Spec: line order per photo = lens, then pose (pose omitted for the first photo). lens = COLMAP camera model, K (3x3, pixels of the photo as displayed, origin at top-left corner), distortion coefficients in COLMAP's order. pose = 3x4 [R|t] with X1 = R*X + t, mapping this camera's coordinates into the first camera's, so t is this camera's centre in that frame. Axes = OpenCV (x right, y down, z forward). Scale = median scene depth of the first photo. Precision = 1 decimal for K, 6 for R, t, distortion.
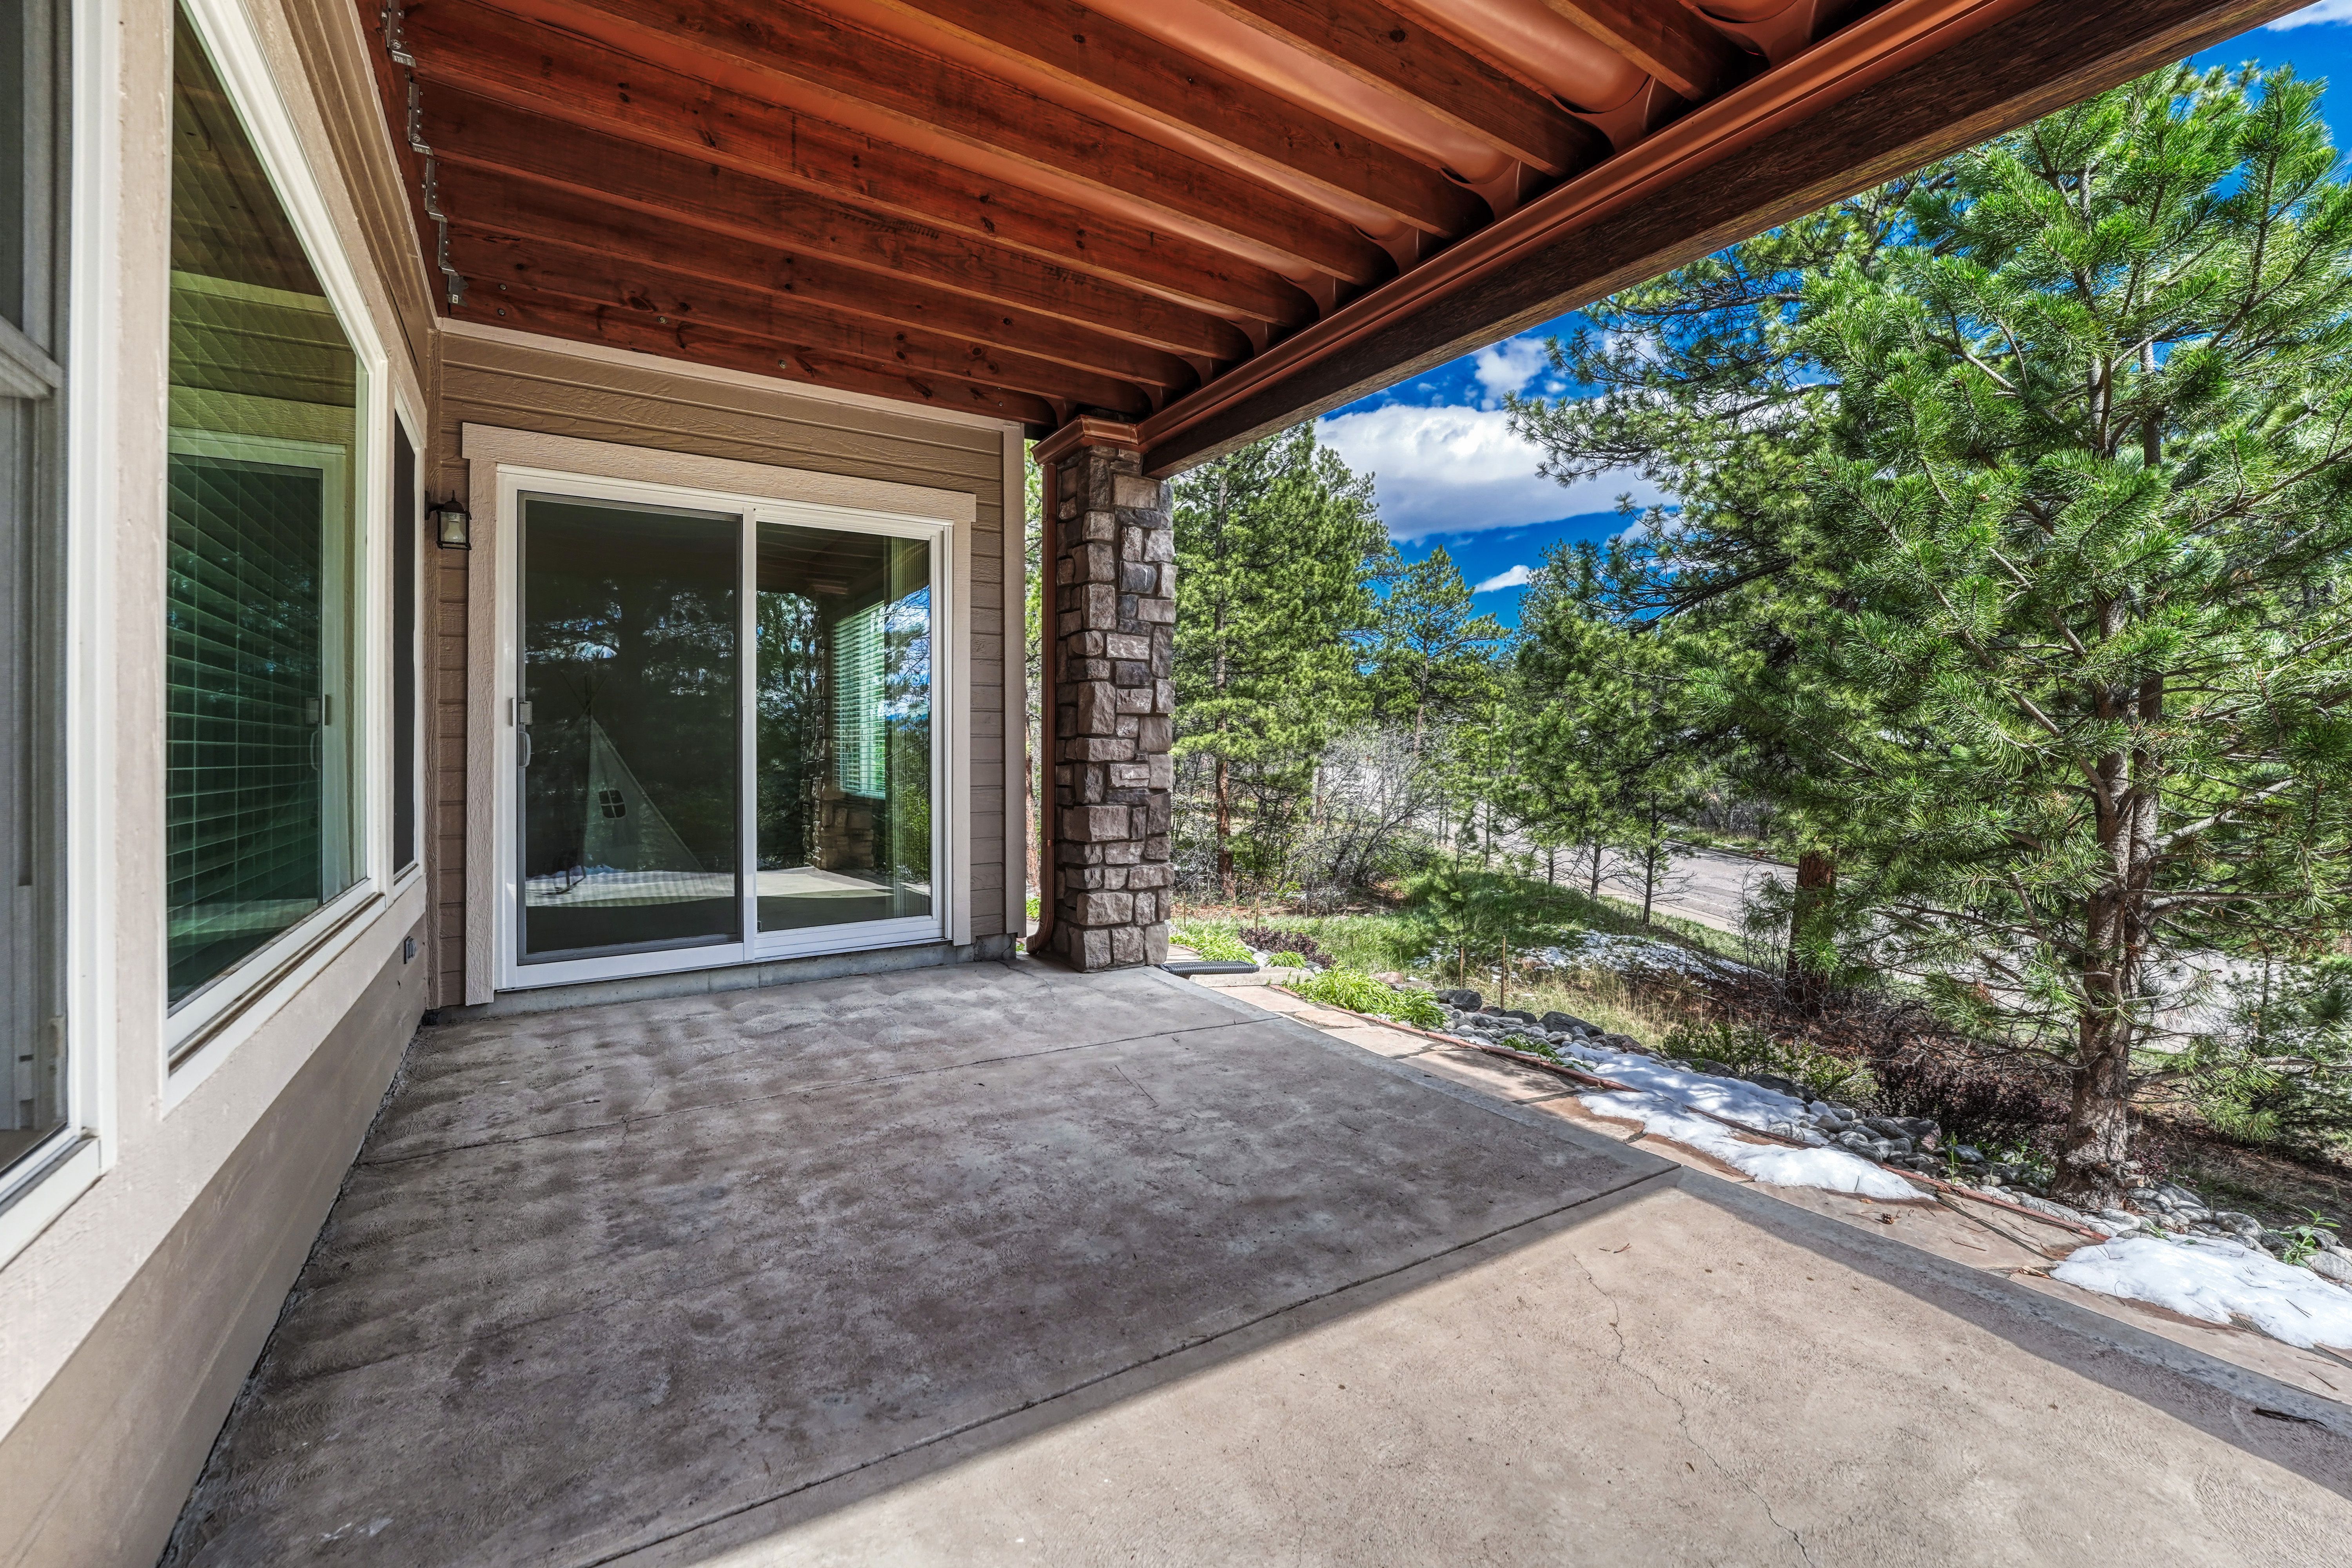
lens RADIAL K [[953.1, 0, 1190.5], [0, 953.1, 757.2], [0, 0, 1]] dist [-0.004102, 0.002477]
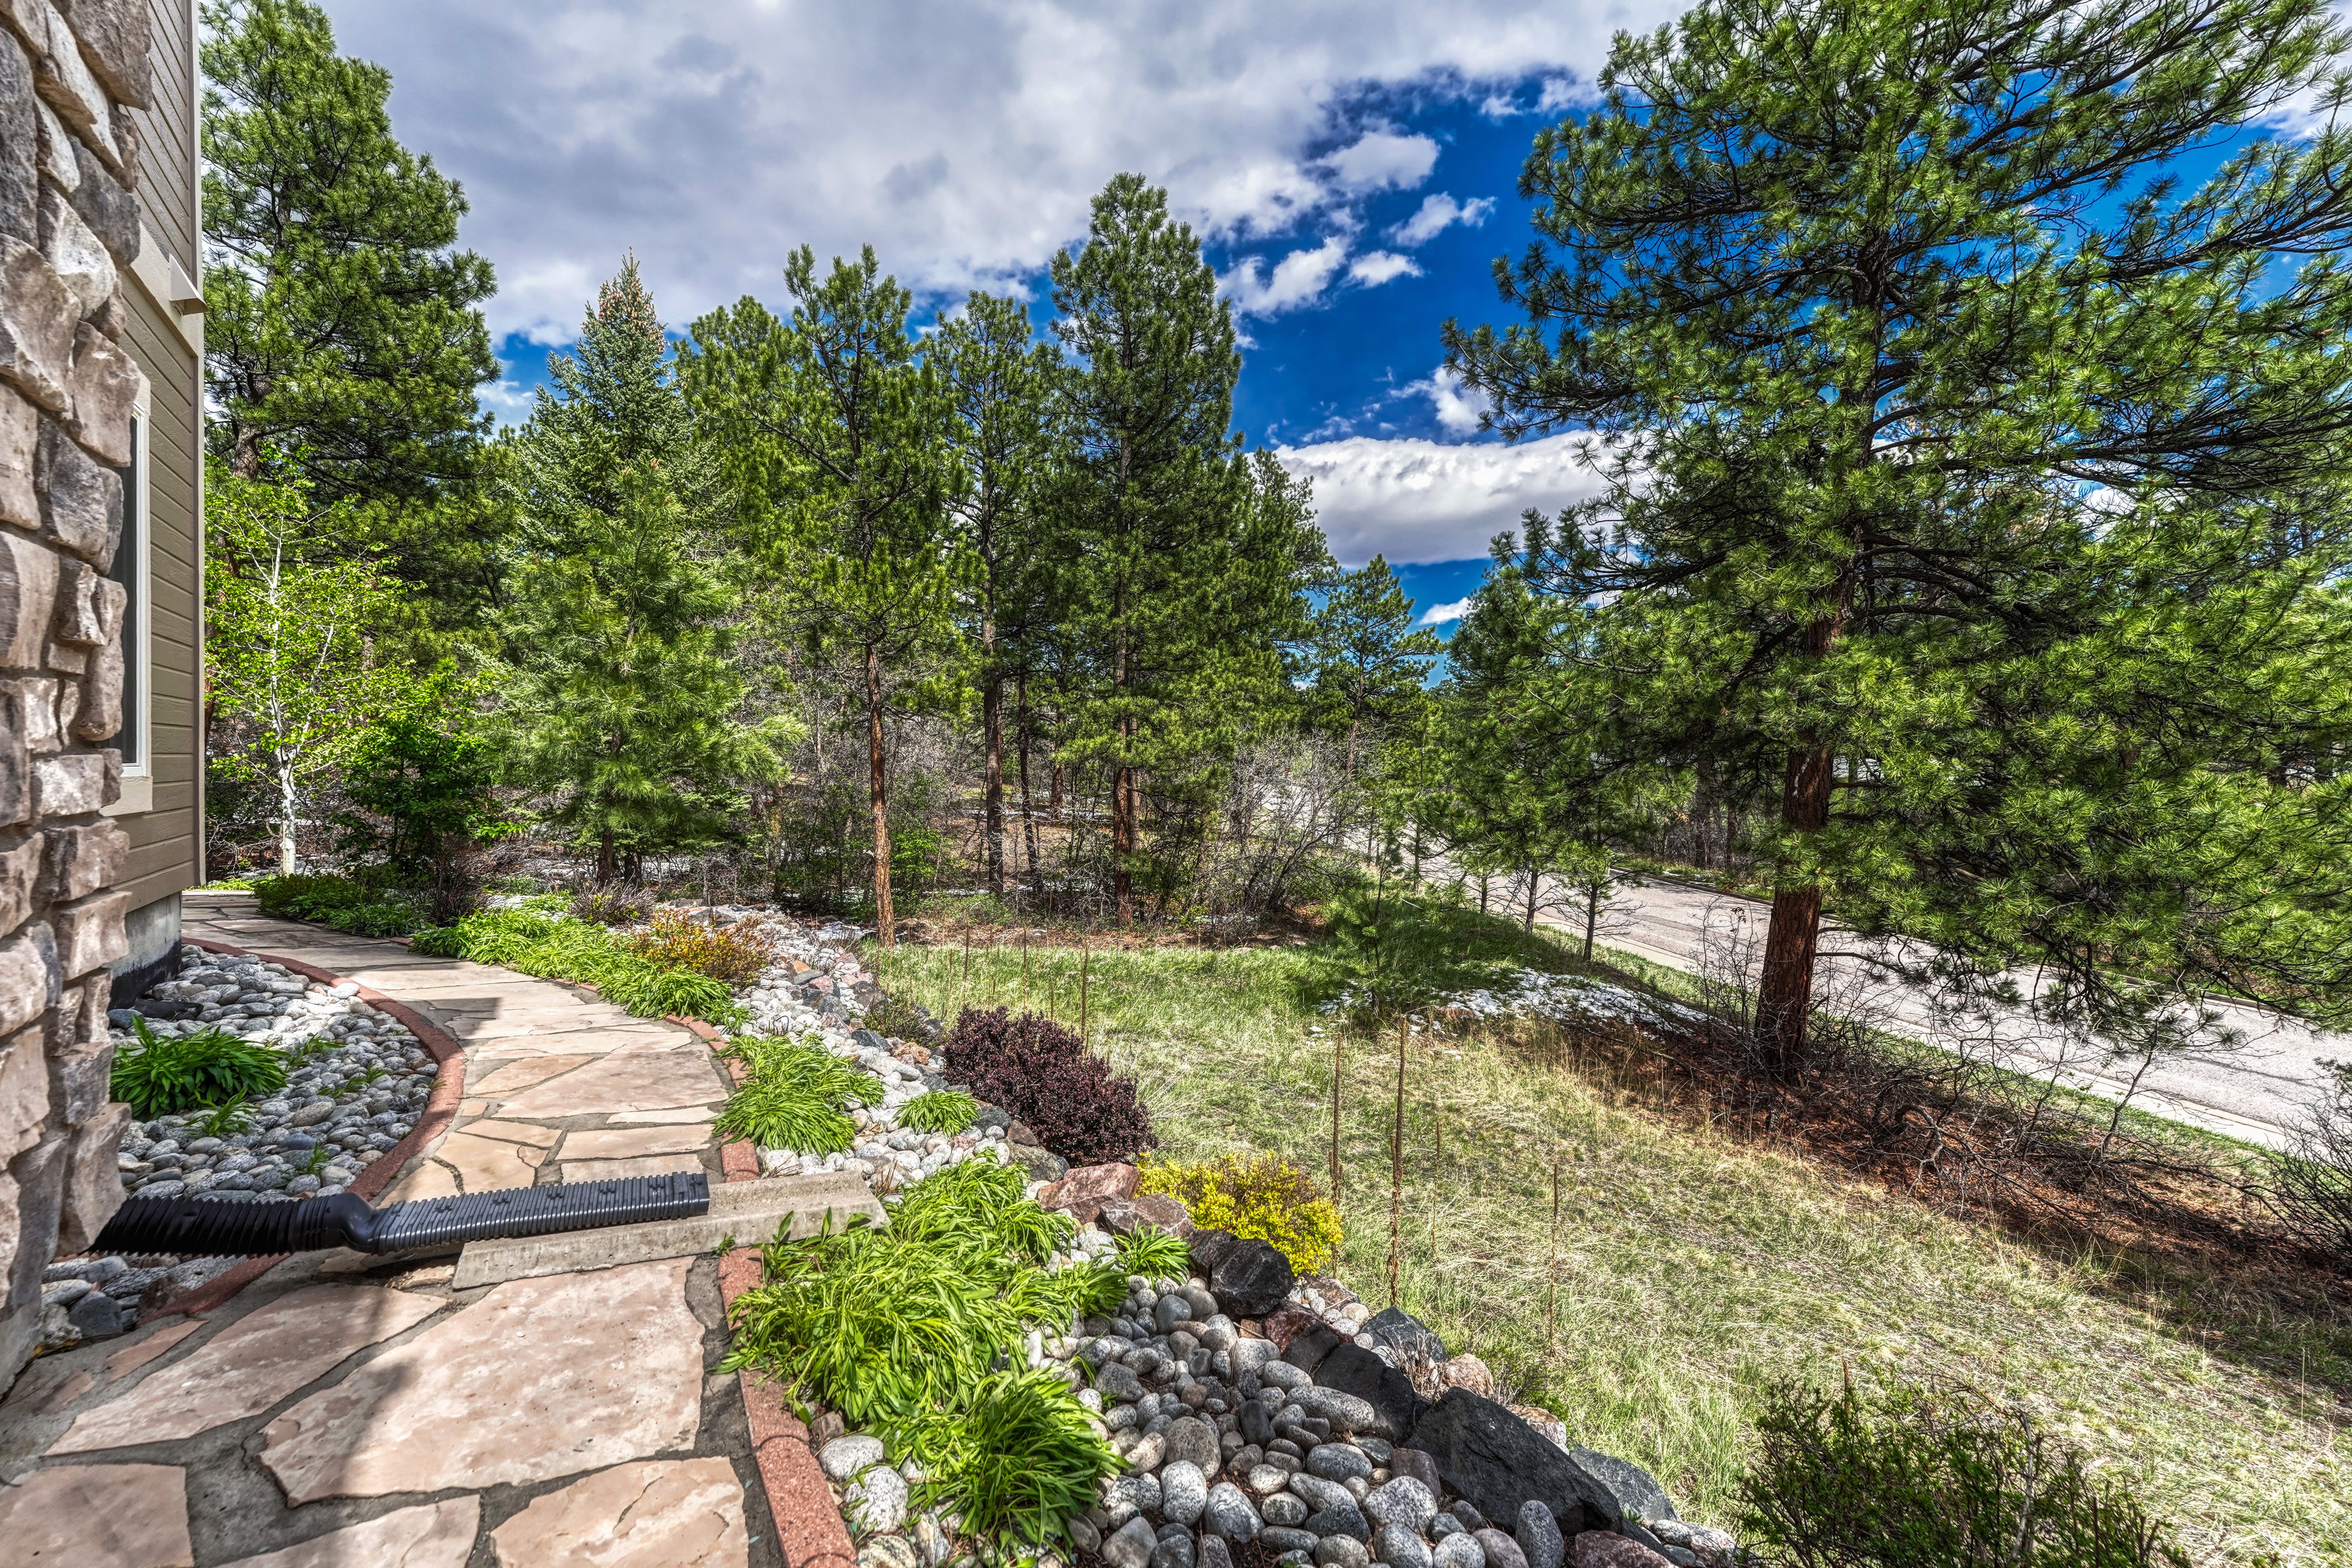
lens RADIAL K [[953.0, 0, 1167.1], [0, 953.0, 788.9], [0, 0, 1]] dist [-0.004102, 0.002477]
pose [[0.999092, 0.020011, 0.037621, 0.057342], [-0.020590, 0.999674, 0.015075, 0.011346], [-0.037307, -0.015836, 0.999178, 0.148820]]
